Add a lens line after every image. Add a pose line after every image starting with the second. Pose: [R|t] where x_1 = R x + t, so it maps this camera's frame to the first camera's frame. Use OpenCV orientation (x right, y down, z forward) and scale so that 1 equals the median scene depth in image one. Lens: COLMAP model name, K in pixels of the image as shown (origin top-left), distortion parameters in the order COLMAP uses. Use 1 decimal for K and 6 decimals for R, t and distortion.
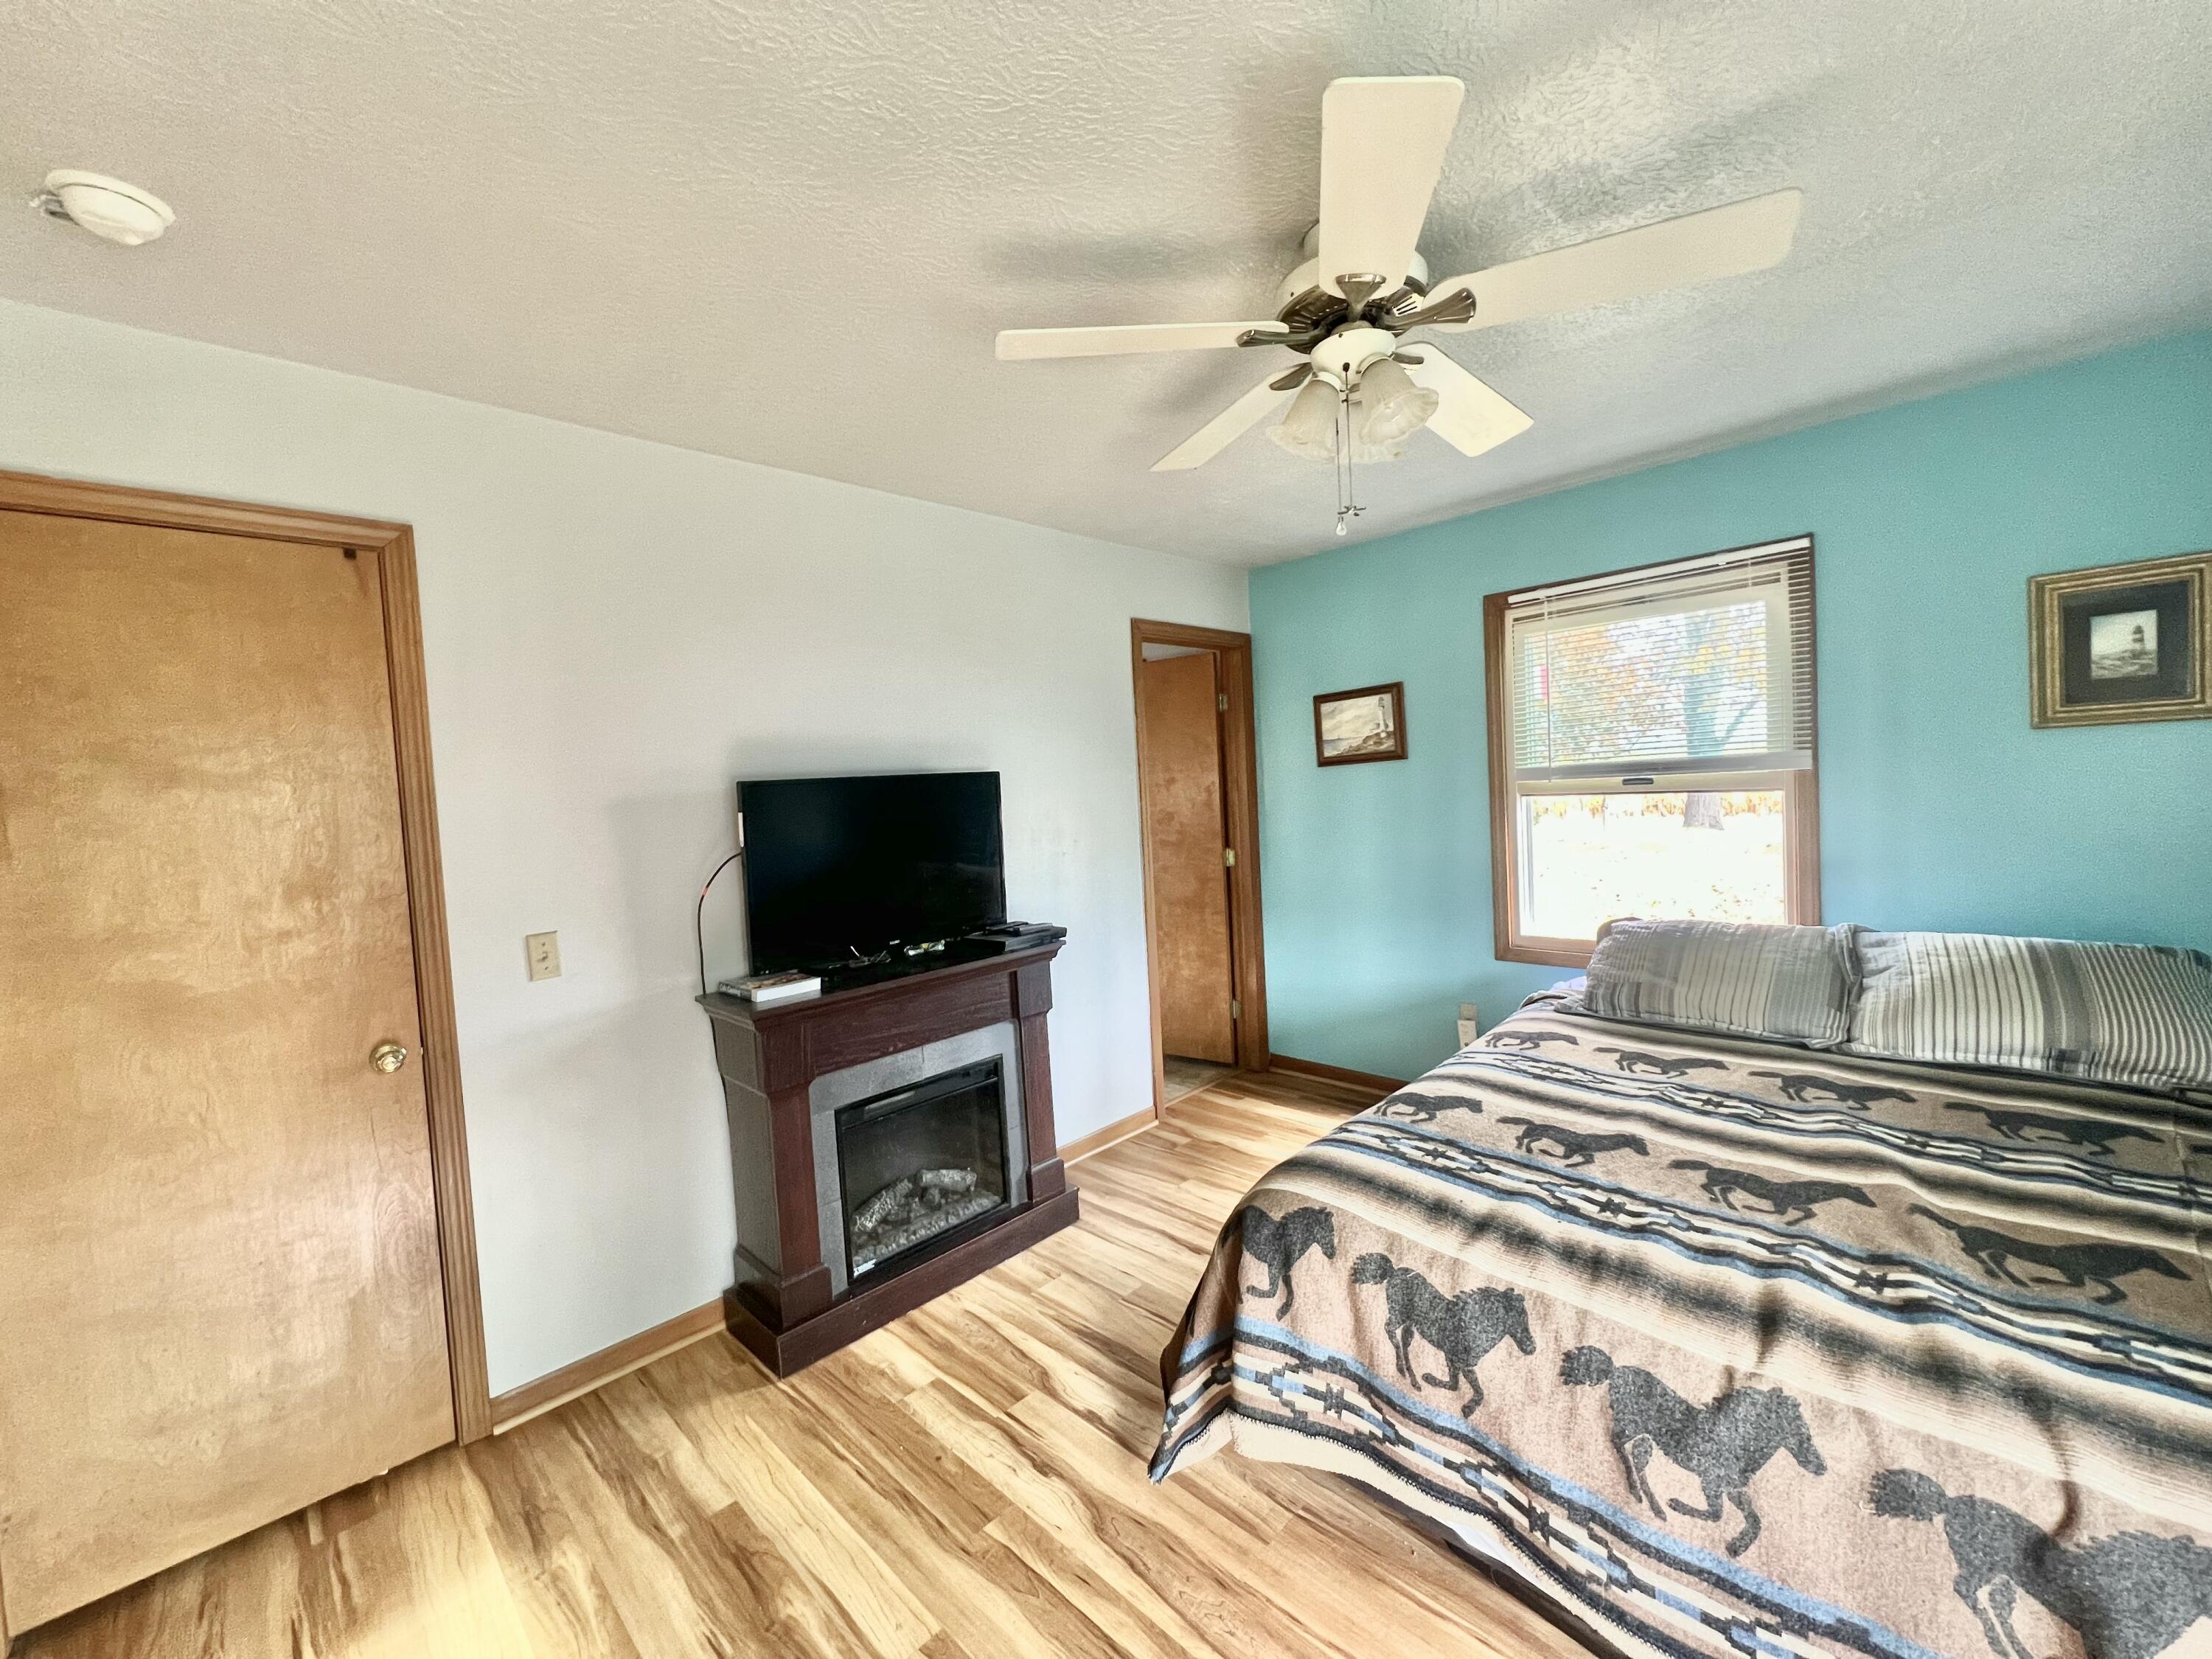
lens RADIAL K [[882.2, 0, 1106.0], [0, 882.2, 819.6], [0, 0, 1]] dist [-0.000411, -0.000366]
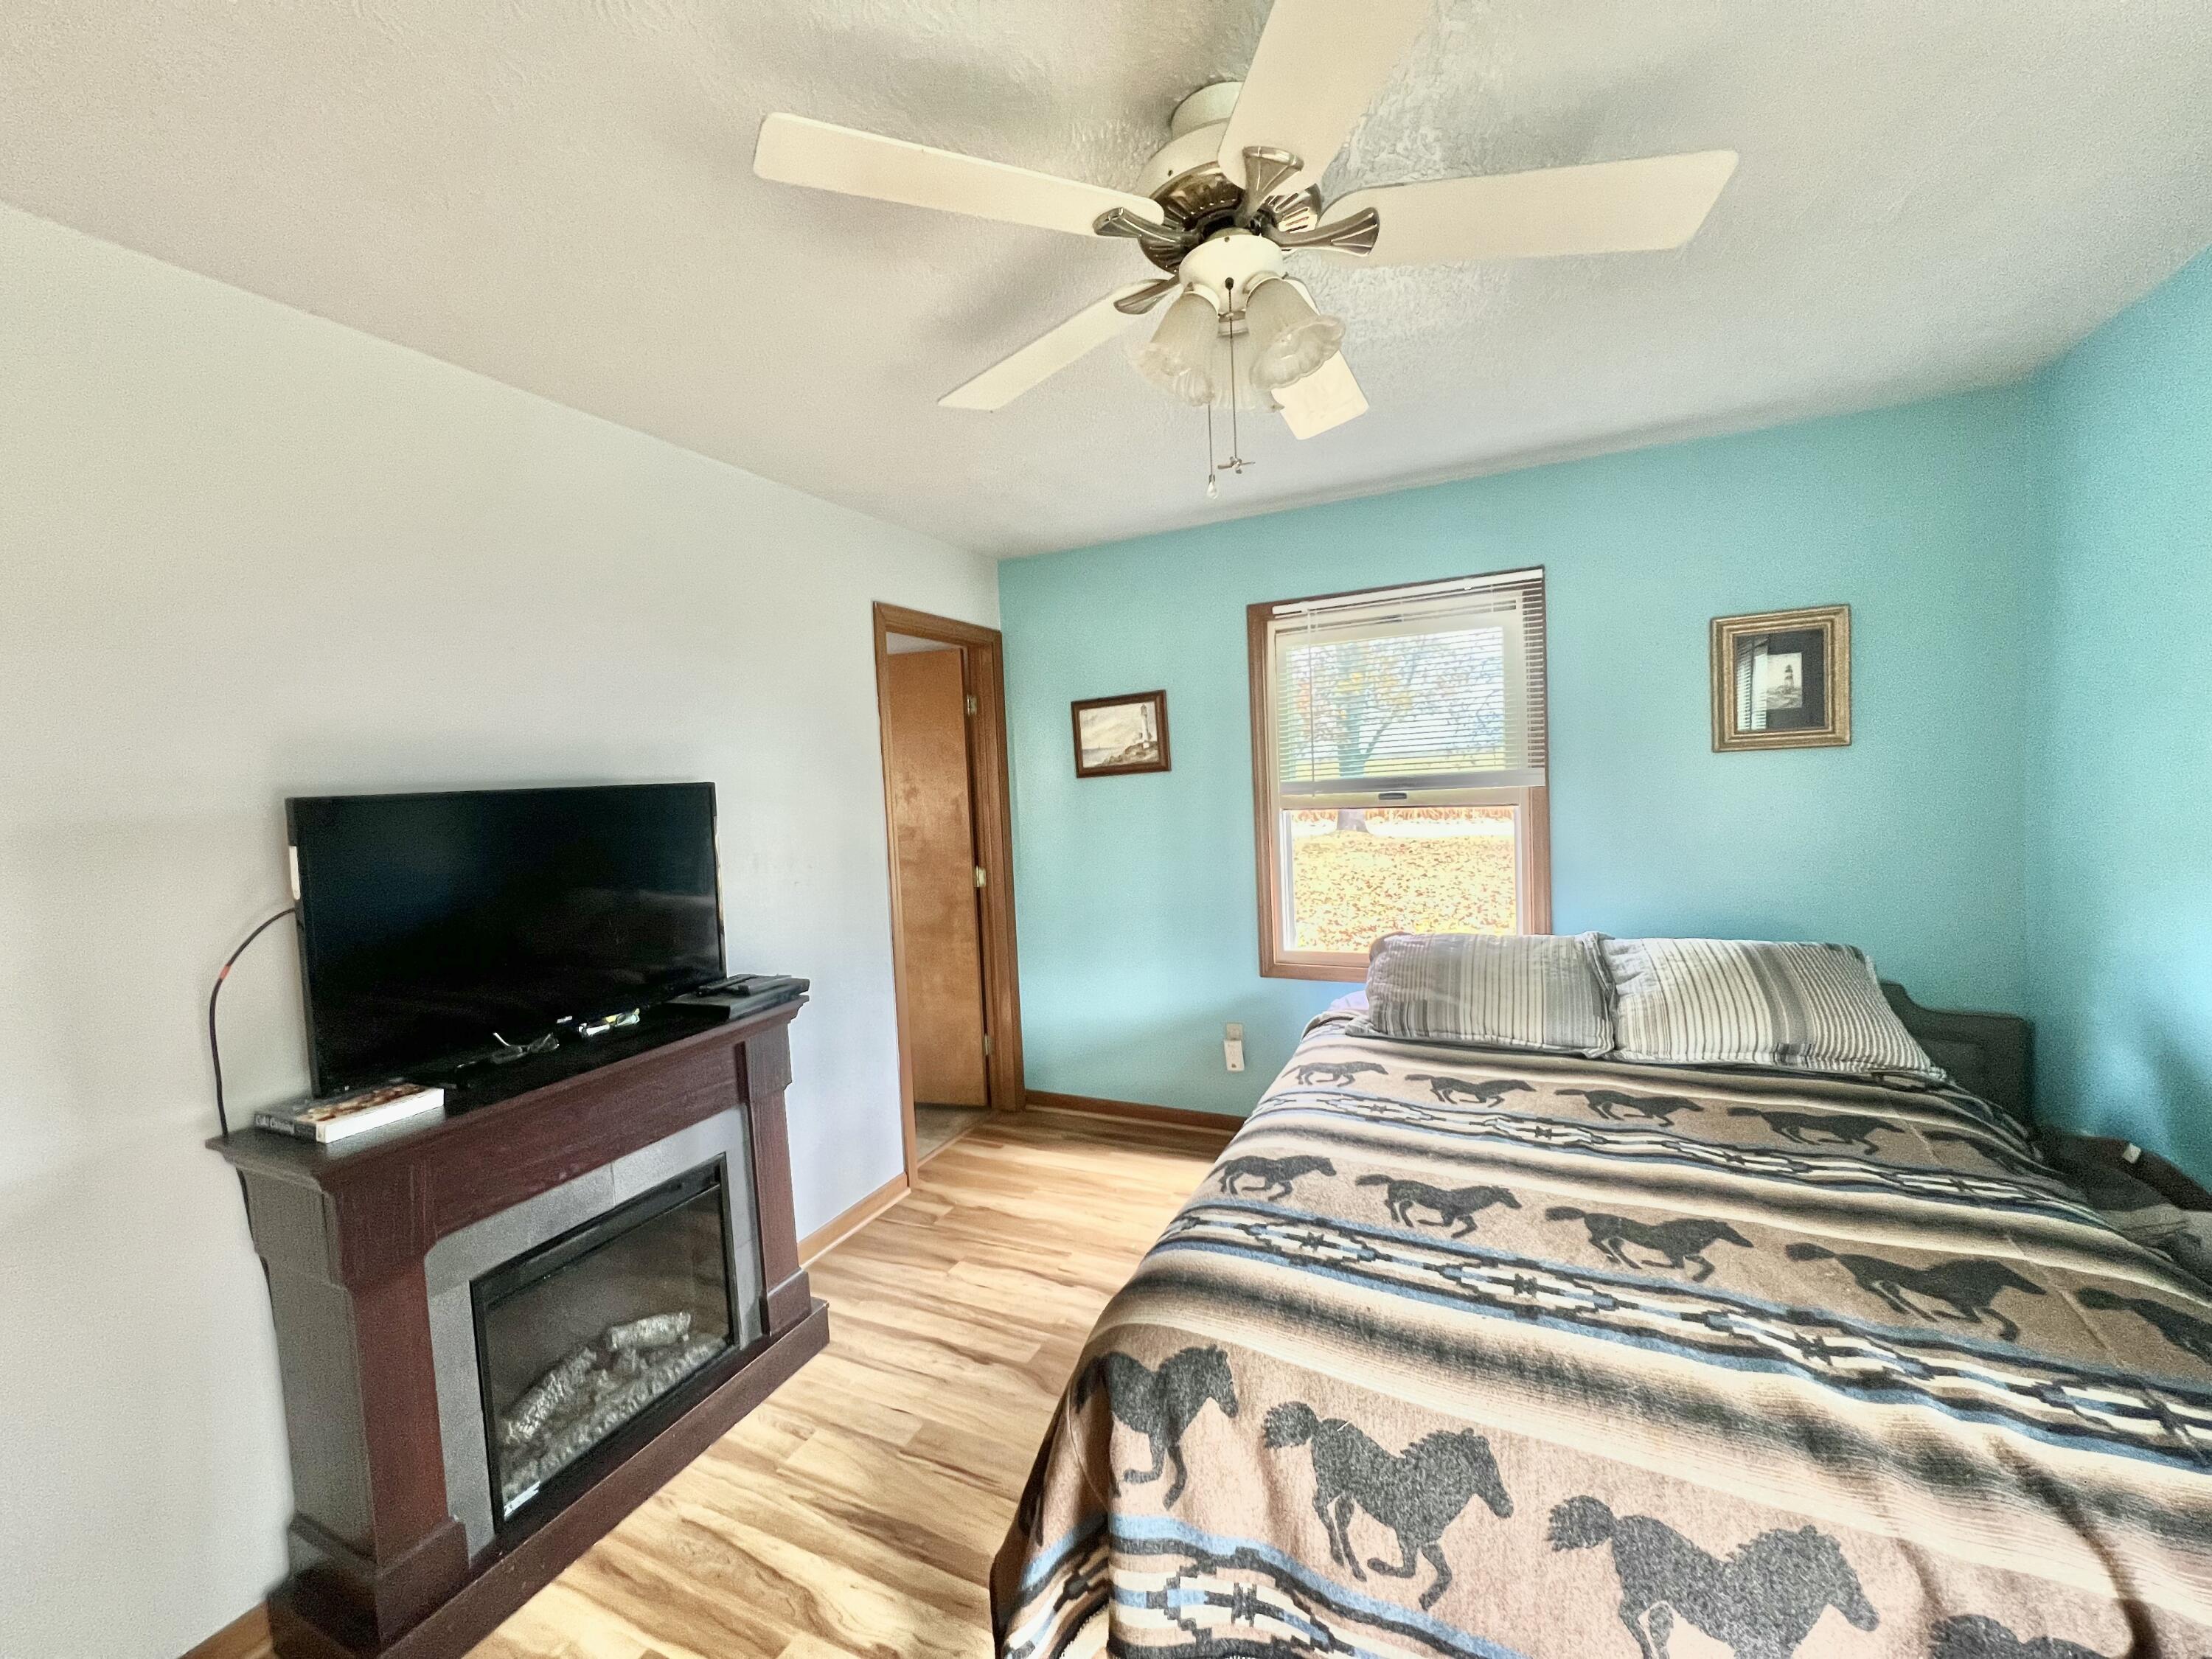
lens RADIAL K [[882.2, 0, 1102.1], [0, 882.2, 823.8], [0, 0, 1]] dist [-0.000411, -0.000366]
pose [[0.943473, -0.008045, 0.331353, -0.074040], [0.009237, 0.999955, -0.002023, -0.017410], [-0.331322, 0.004969, 0.943505, 0.206722]]
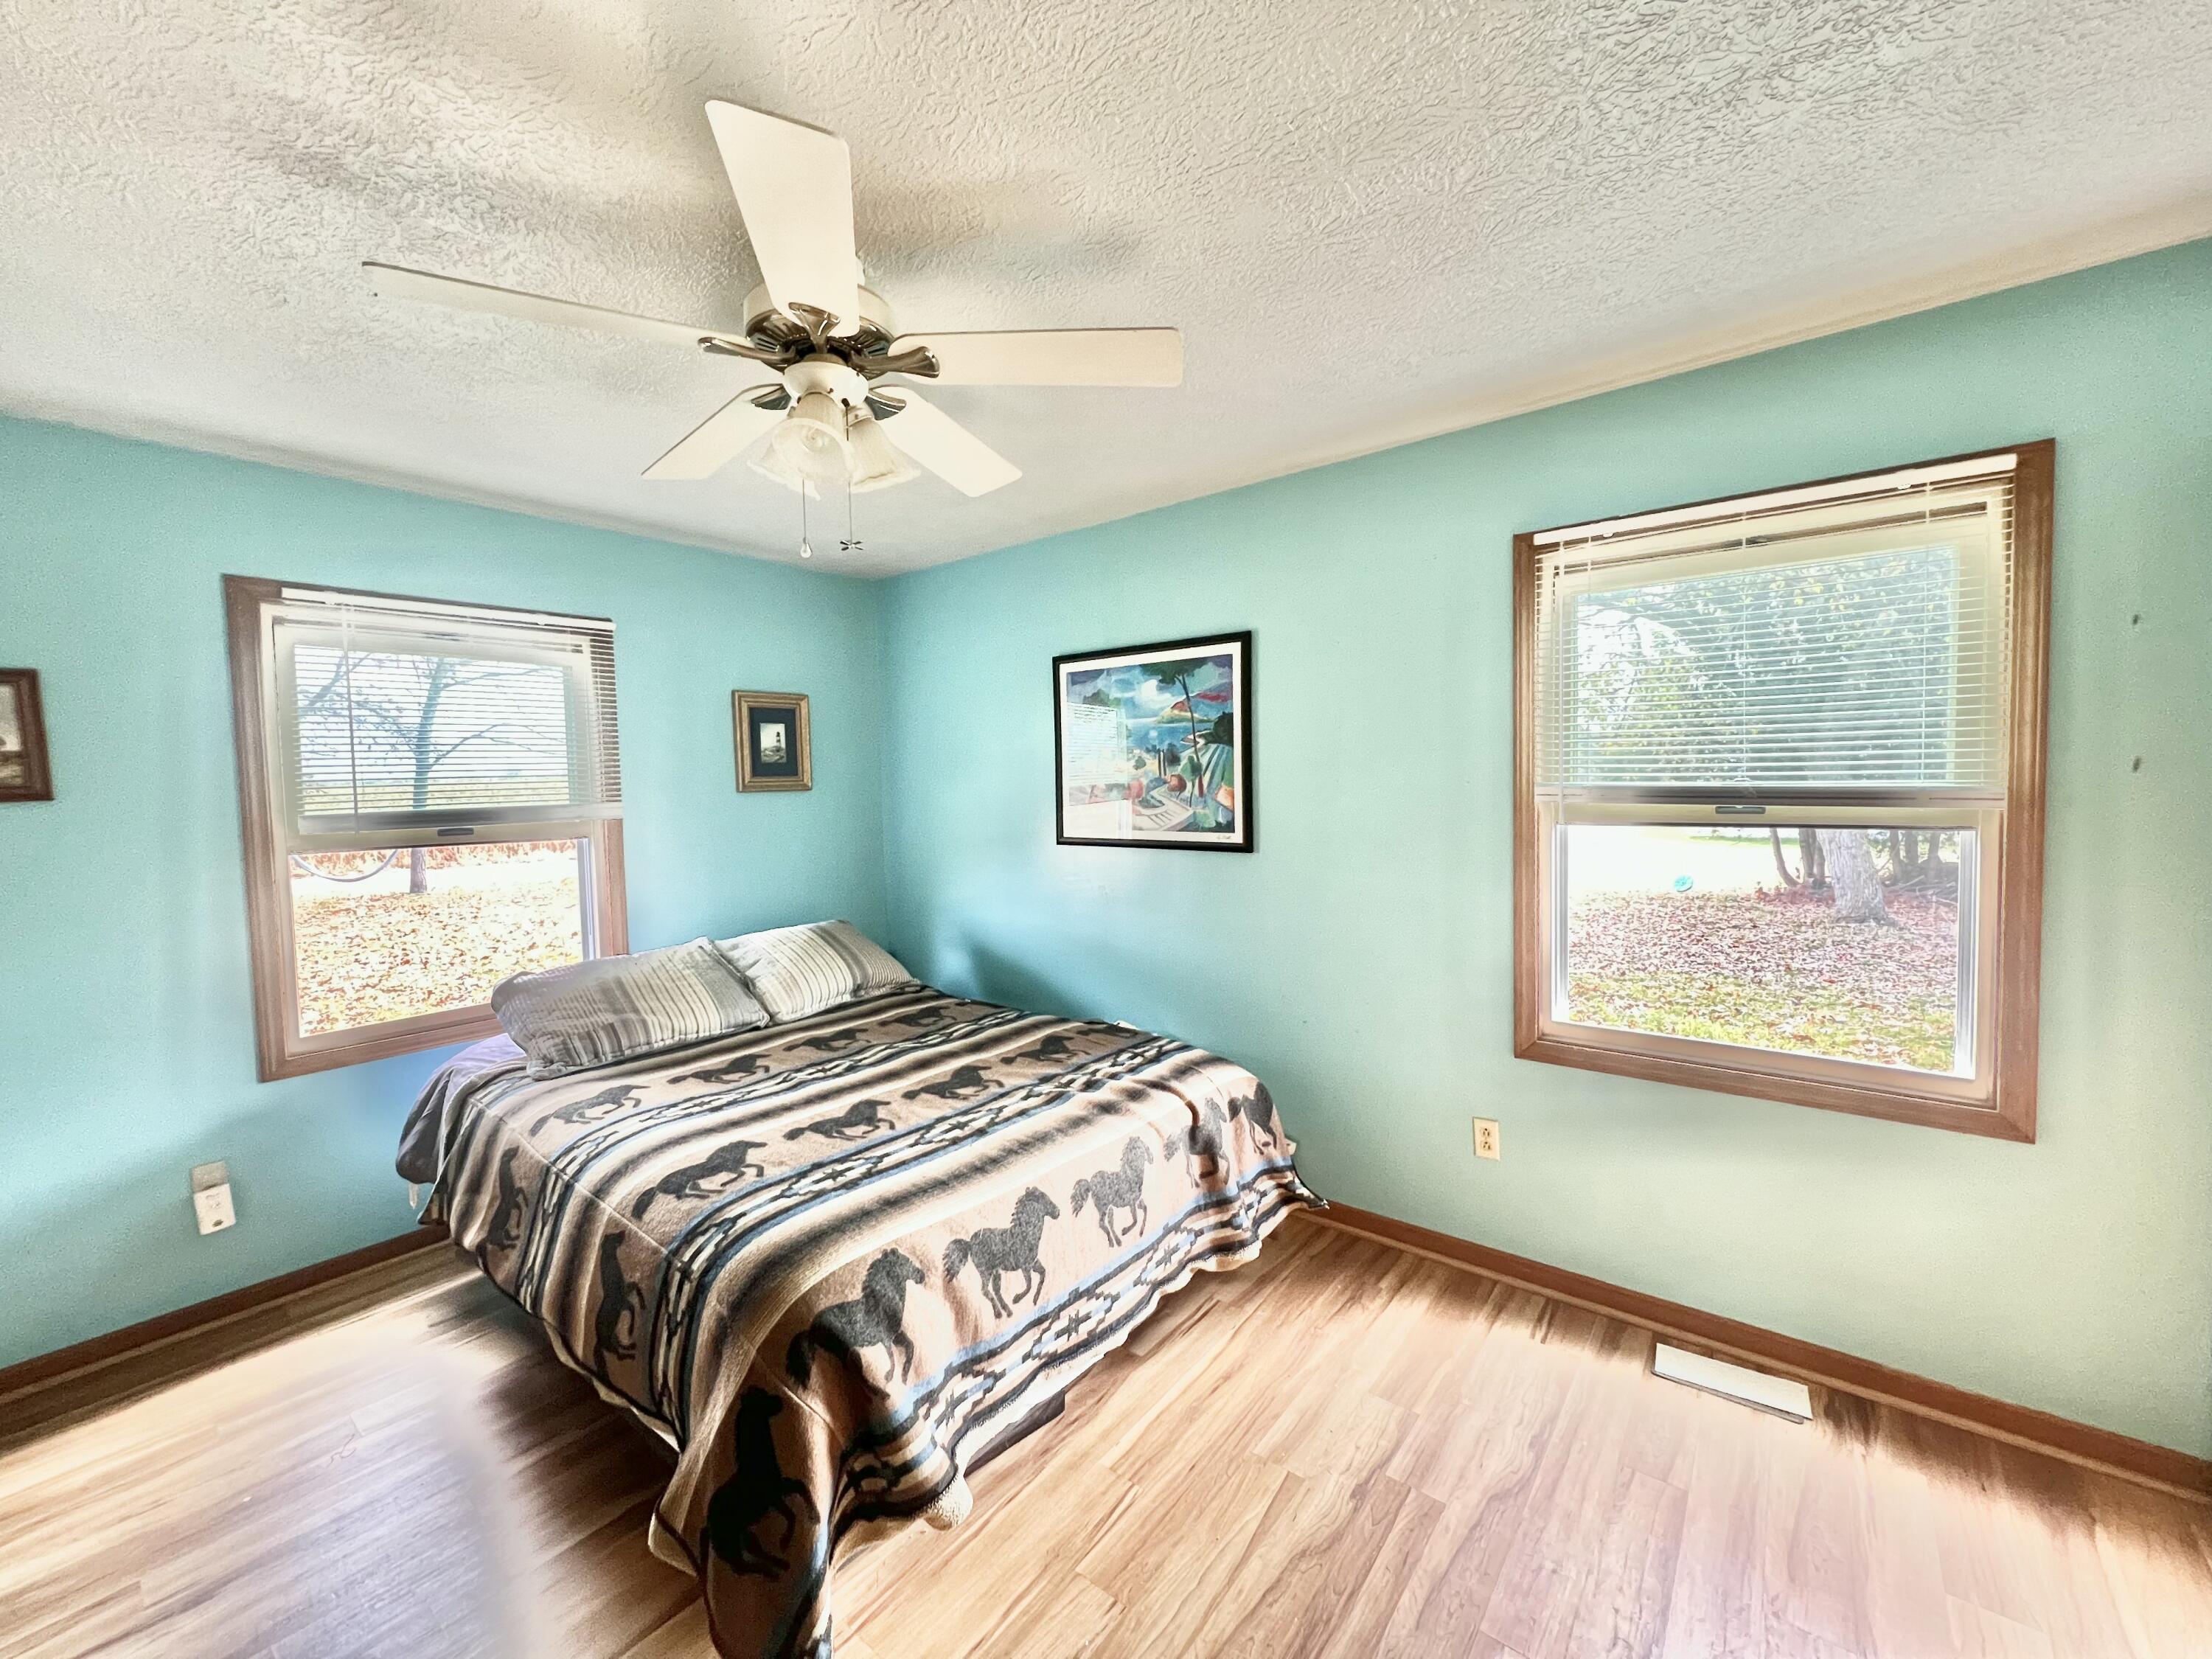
lens RADIAL K [[882.2, 0, 1102.6], [0, 882.2, 818.9], [0, 0, 1]] dist [-0.000411, -0.000366]
pose [[-0.103558, 0.013116, 0.994537, -0.535330], [0.068474, 0.997635, -0.006027, -0.006905], [-0.992264, 0.067476, -0.104211, 0.596038]]
